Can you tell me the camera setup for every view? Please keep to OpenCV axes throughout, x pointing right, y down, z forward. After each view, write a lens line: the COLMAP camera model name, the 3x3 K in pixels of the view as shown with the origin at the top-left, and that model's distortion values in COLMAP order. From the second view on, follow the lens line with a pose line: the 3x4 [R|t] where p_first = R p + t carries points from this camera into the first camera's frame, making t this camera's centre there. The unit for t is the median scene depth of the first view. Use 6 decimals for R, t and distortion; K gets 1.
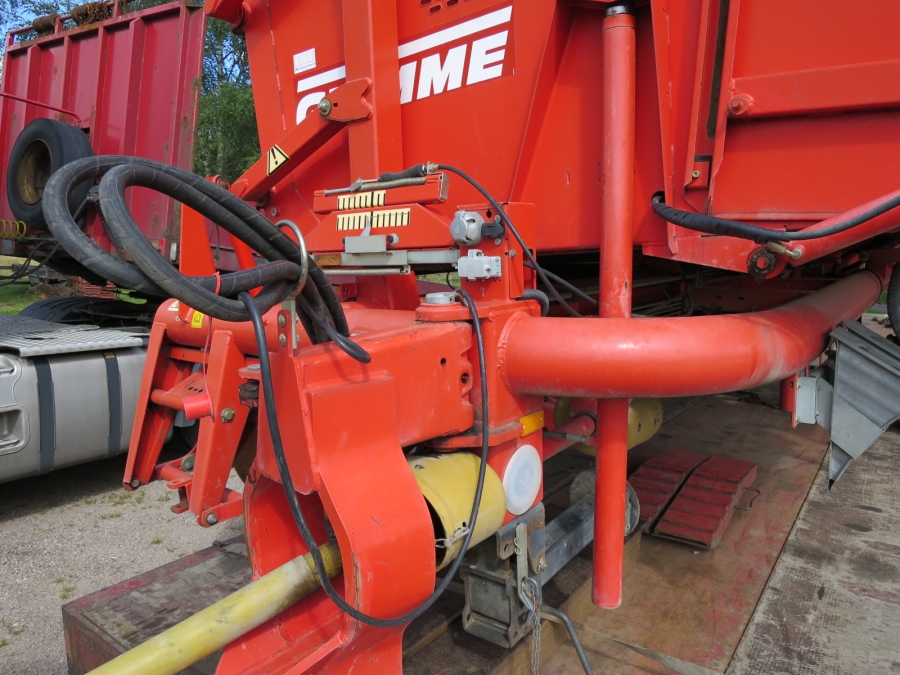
lens RADIAL K [[637.6, 0, 451.4], [0, 637.6, 340.2], [0, 0, 1]] dist [-0.060916, 0.005909]
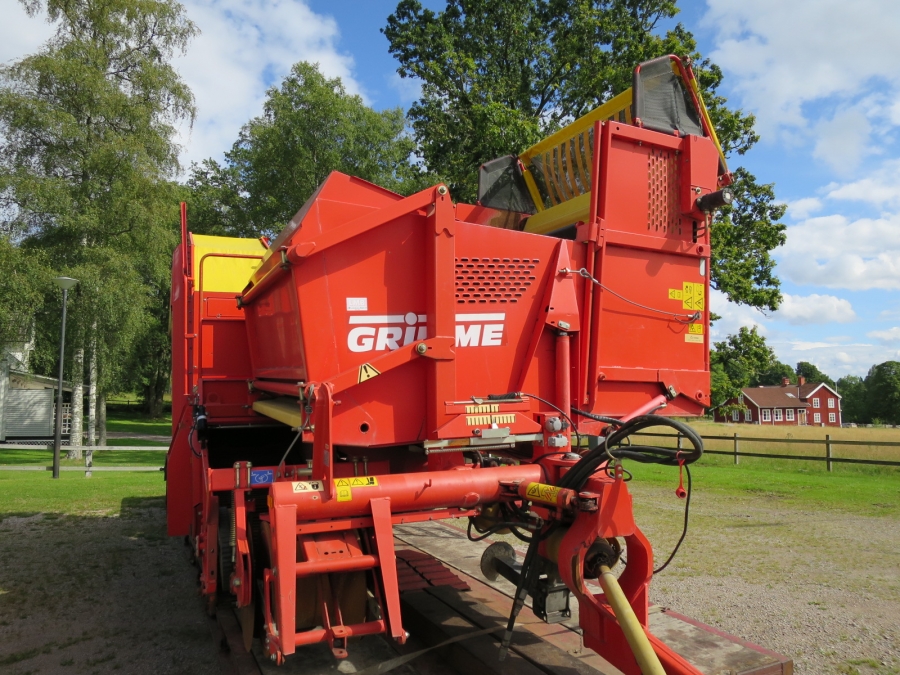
lens RADIAL K [[637.6, 0, 450.2], [0, 637.6, 337.4], [0, 0, 1]] dist [-0.060916, 0.005909]
pose [[0.483896, 0.072308, 0.872133, -1.762447], [0.122501, 0.981172, -0.149317, -0.154394], [-0.866509, 0.179091, 0.465927, 0.178090]]
